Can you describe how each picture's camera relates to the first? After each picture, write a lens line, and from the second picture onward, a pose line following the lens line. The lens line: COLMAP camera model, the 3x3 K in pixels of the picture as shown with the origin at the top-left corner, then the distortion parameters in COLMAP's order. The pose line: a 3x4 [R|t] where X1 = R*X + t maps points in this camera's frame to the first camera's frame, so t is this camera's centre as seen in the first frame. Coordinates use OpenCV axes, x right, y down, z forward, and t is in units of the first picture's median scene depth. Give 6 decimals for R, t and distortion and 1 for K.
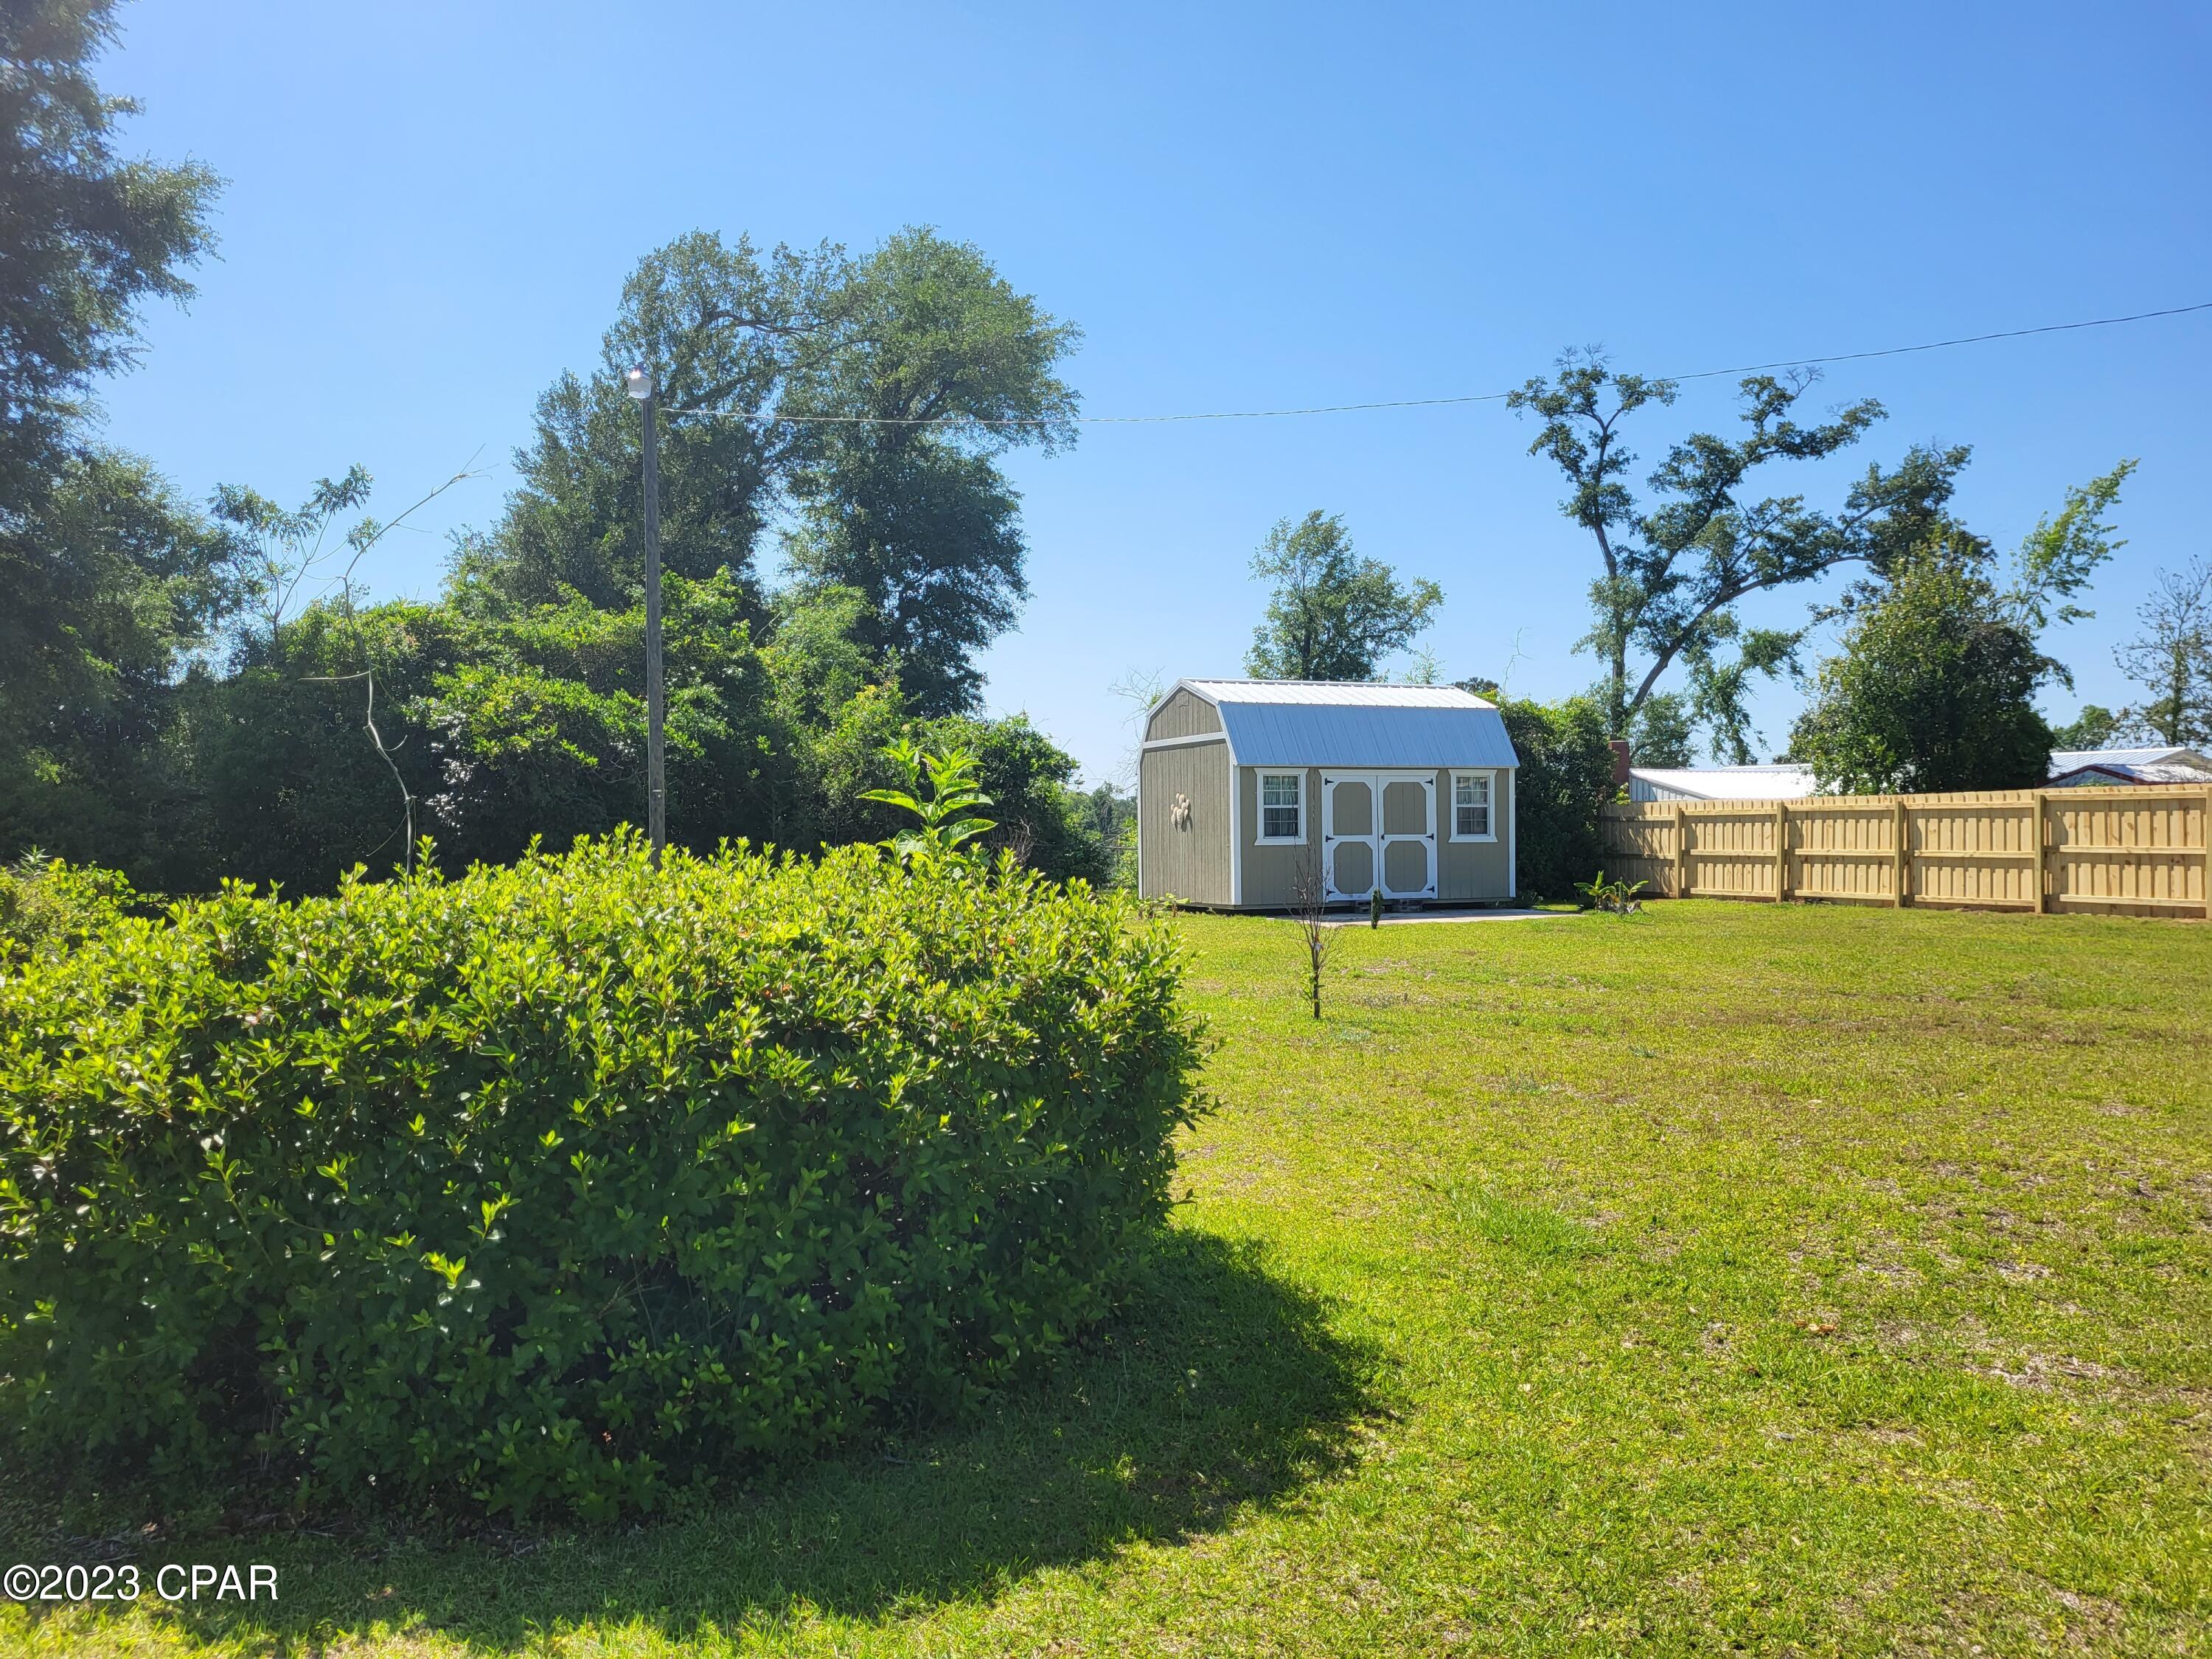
lens RADIAL K [[1639.6, 0, 1106.0], [0, 1639.6, 829.5], [0, 0, 1]] dist [0.032794, -0.000054]
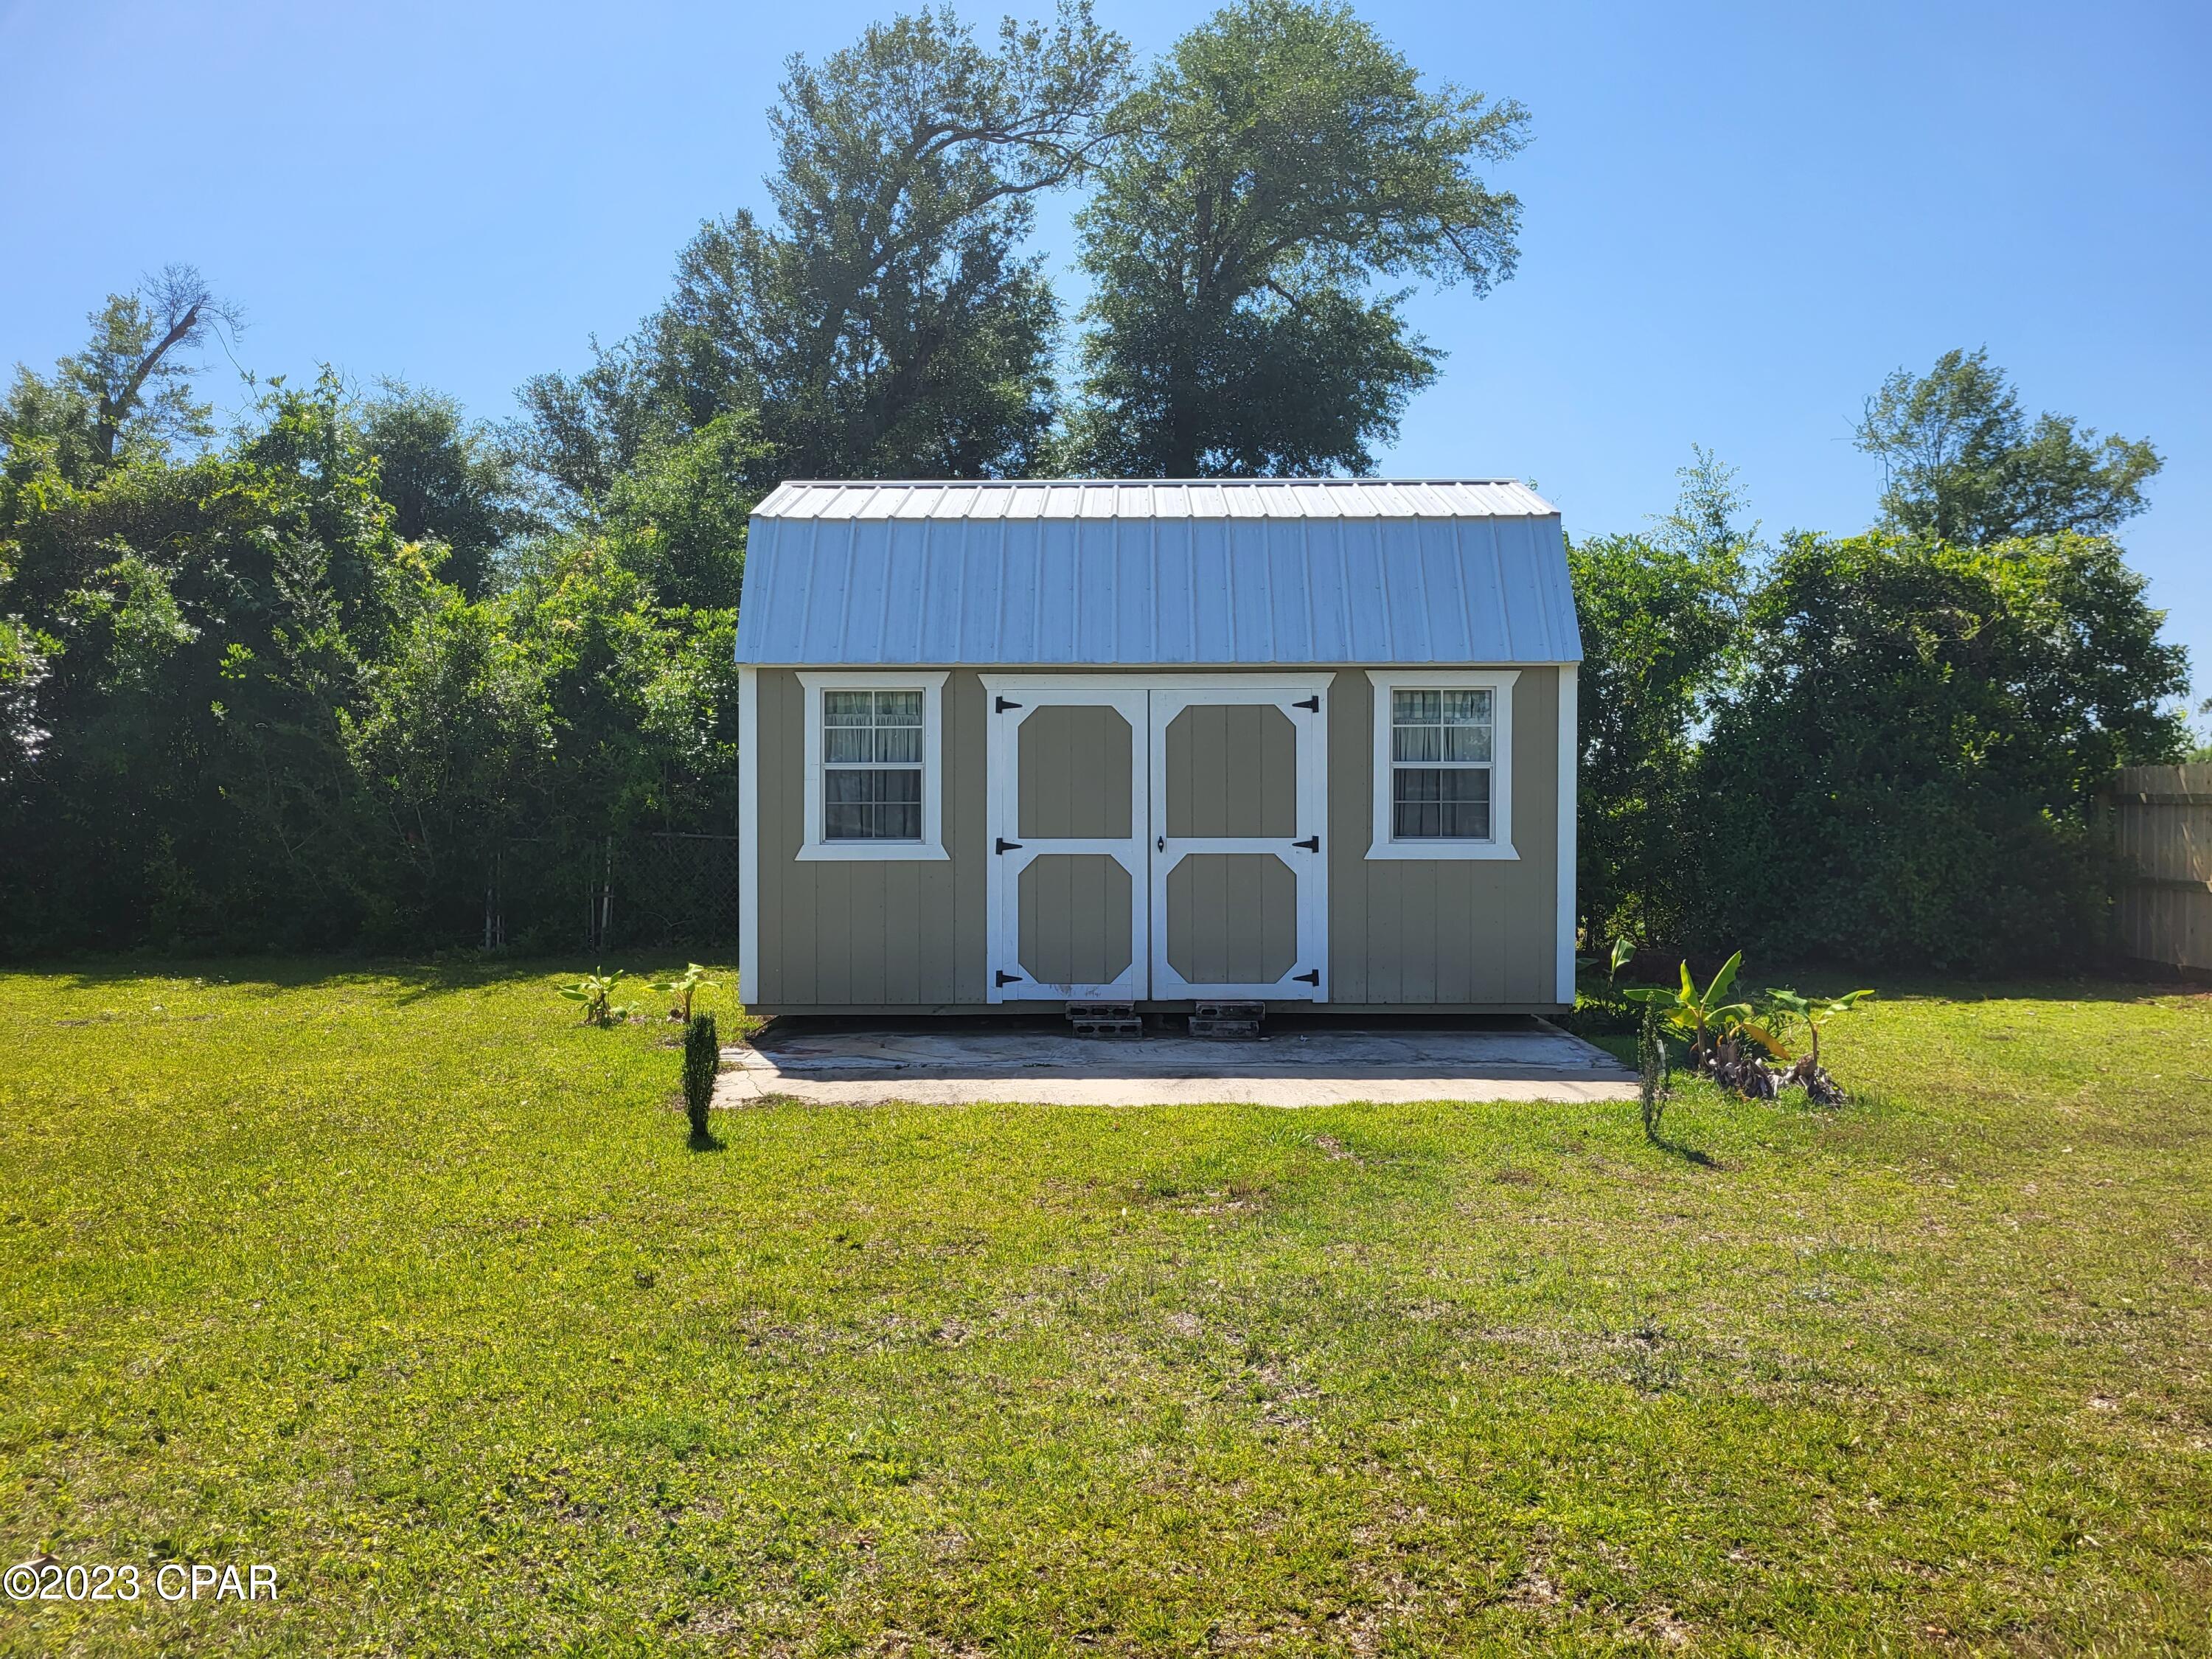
lens RADIAL K [[1741.6, 0, 1106.0], [0, 1741.6, 829.5], [0, 0, 1]] dist [-0.024575, -0.001008]
pose [[0.906127, 0.008957, -0.422911, 0.332011], [-0.006258, 0.999950, 0.007770, -0.001936], [0.422960, -0.004394, 0.906138, 0.608880]]
